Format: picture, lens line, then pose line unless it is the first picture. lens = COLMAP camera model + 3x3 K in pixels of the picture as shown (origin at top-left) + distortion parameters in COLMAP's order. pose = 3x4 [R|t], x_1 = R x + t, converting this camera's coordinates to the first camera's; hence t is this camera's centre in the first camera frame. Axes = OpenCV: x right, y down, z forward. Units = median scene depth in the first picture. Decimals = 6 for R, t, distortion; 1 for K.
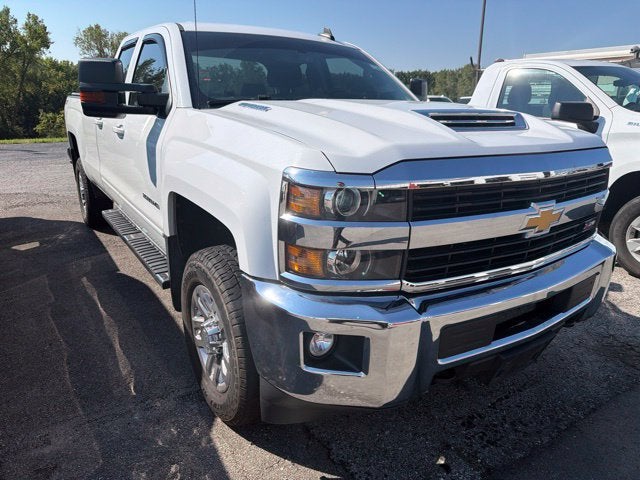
lens RADIAL K [[435.4, 0, 322.0], [0, 435.4, 327.0], [0, 0, 1]] dist [-0.000924, -0.002282]
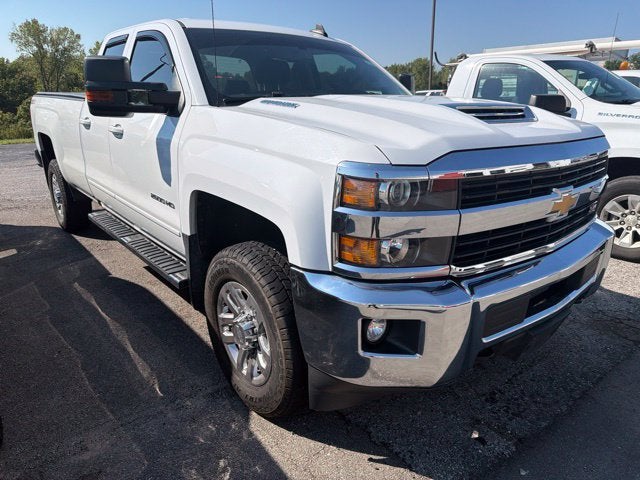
lens RADIAL K [[435.4, 0, 322.0], [0, 435.4, 327.0], [0, 0, 1]] dist [-0.000924, -0.002282]
pose [[0.994725, -0.058673, 0.084137, -0.158688], [0.057956, 0.998259, 0.010939, 0.010001], [-0.084632, -0.006005, 0.996394, -0.025137]]
